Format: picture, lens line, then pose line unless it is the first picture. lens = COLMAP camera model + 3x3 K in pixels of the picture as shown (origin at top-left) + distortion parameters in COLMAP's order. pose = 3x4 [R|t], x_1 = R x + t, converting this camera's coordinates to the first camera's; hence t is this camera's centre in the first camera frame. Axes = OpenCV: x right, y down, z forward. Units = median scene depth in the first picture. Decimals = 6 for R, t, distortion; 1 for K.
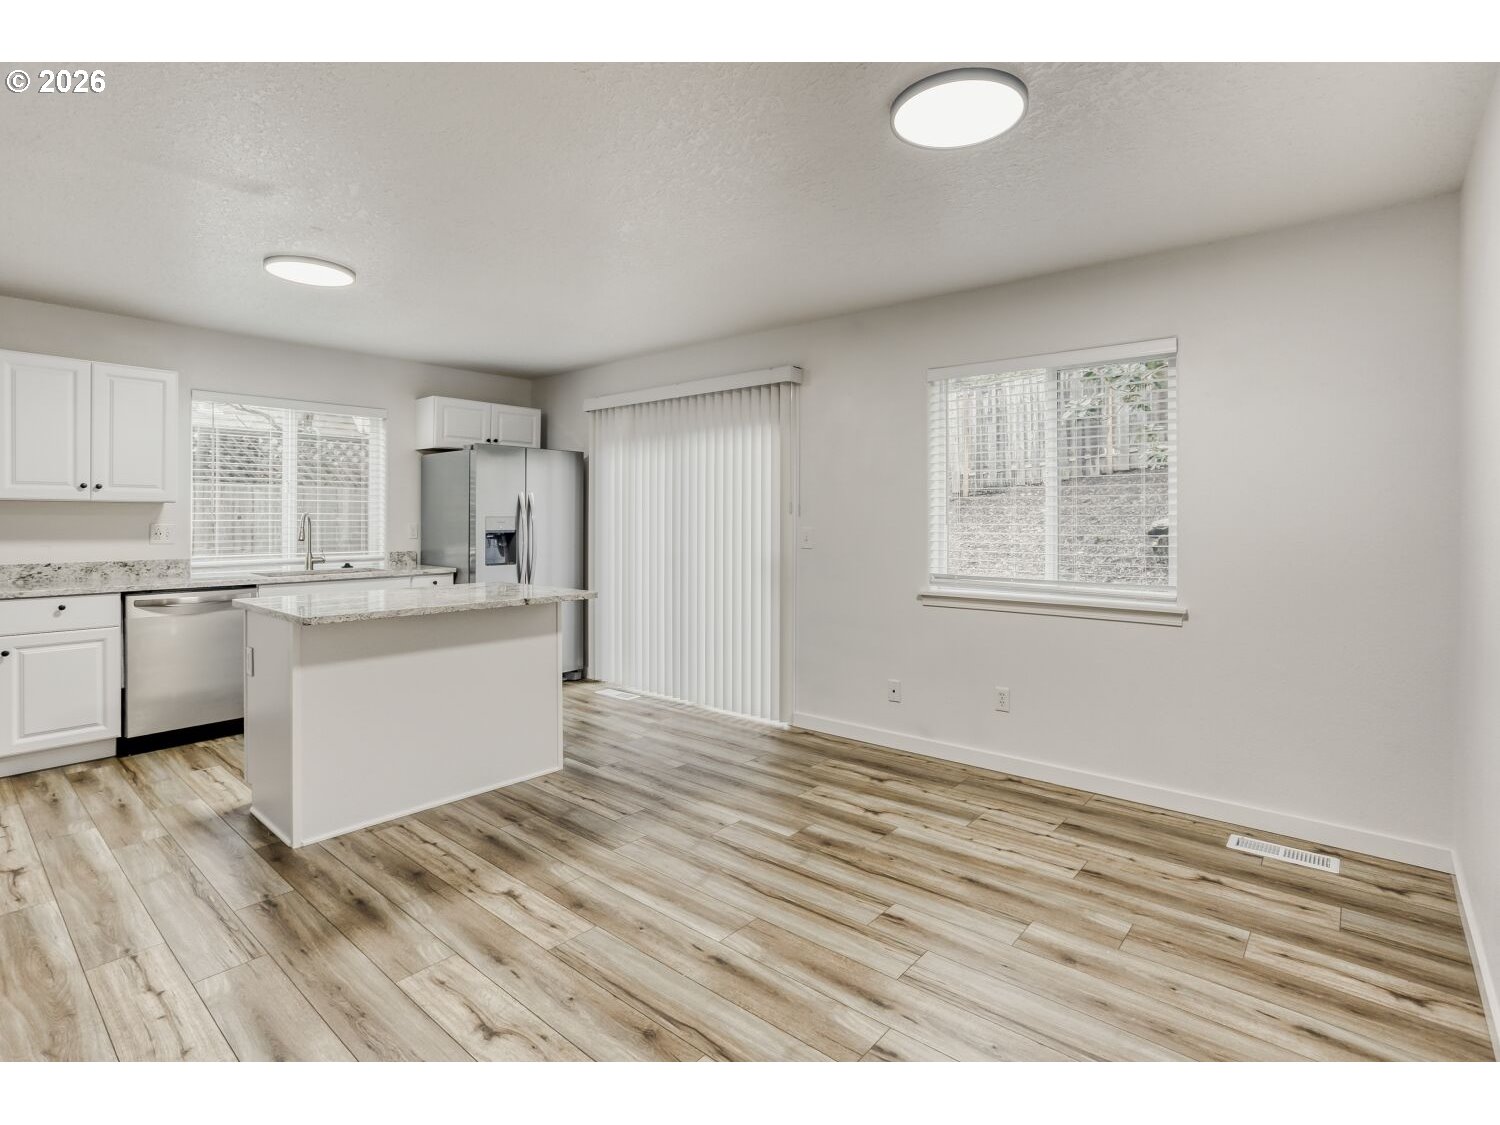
lens RADIAL K [[736.6, 0, 754.8], [0, 736.6, 532.9], [0, 0, 1]] dist [-0.054795, 0.027039]
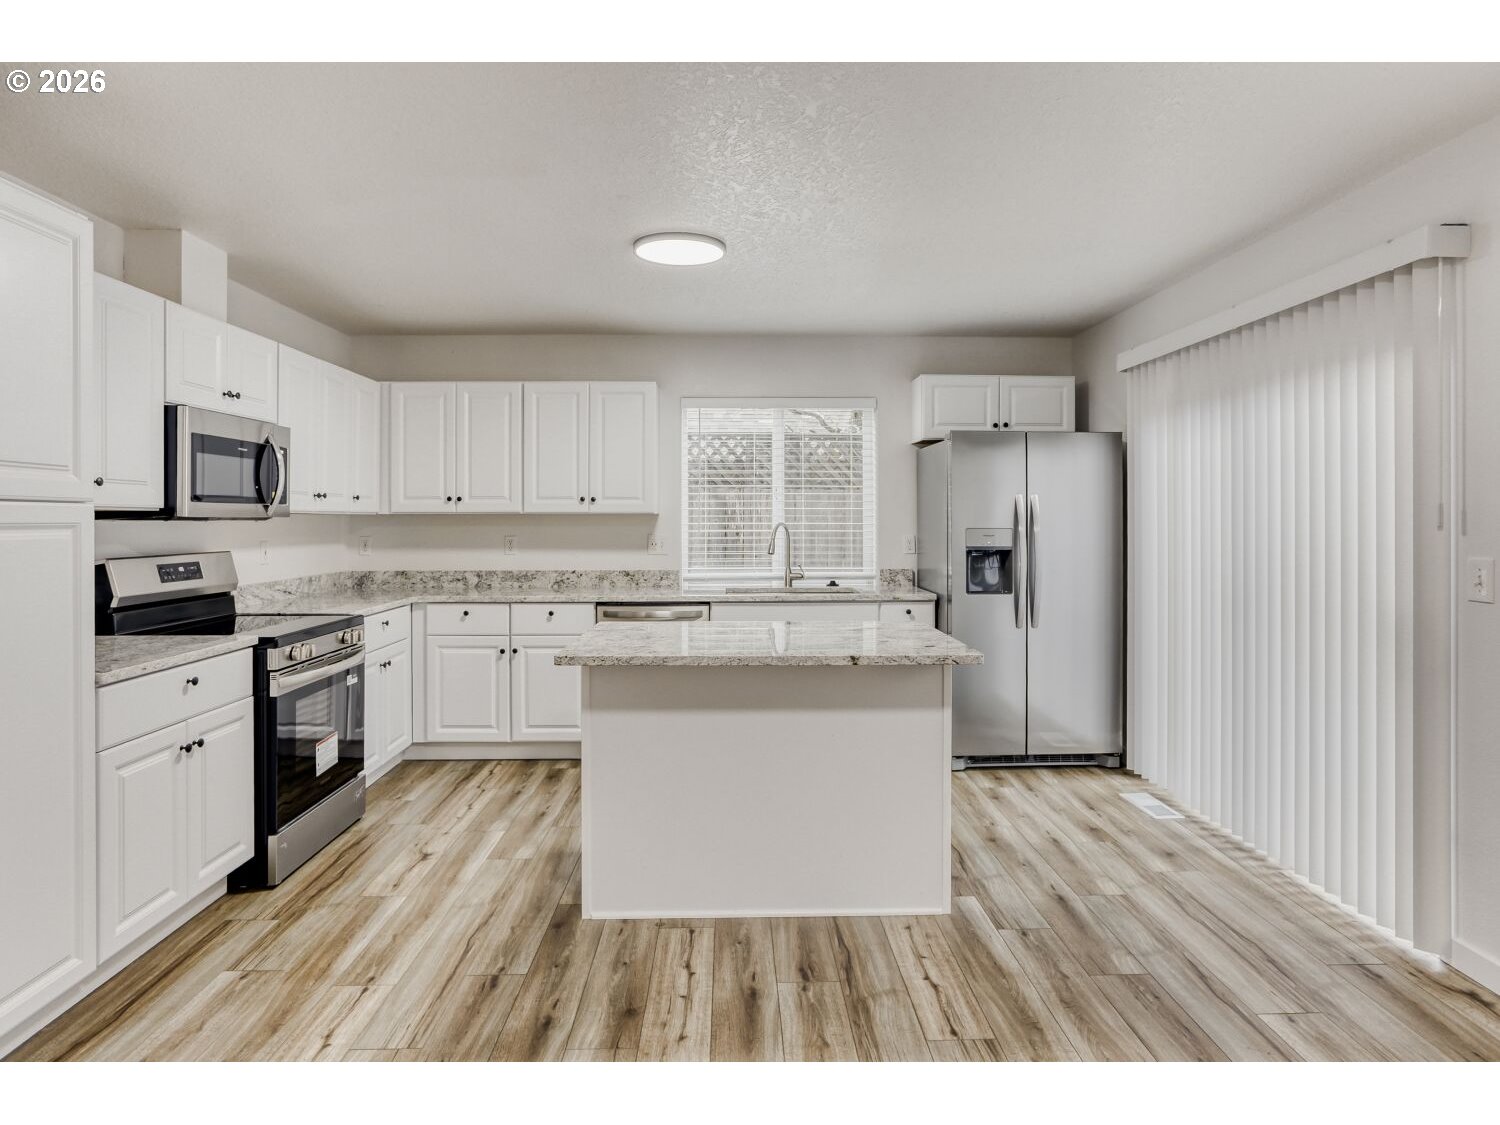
lens RADIAL K [[870.5, 0, 754.4], [0, 870.5, 521.4], [0, 0, 1]] dist [-0.043696, 0.028229]
pose [[0.671422, -0.001179, -0.741074, 0.185414], [-0.012533, 0.999838, -0.012946, -0.018932], [0.740969, 0.017980, 0.671298, 0.315171]]
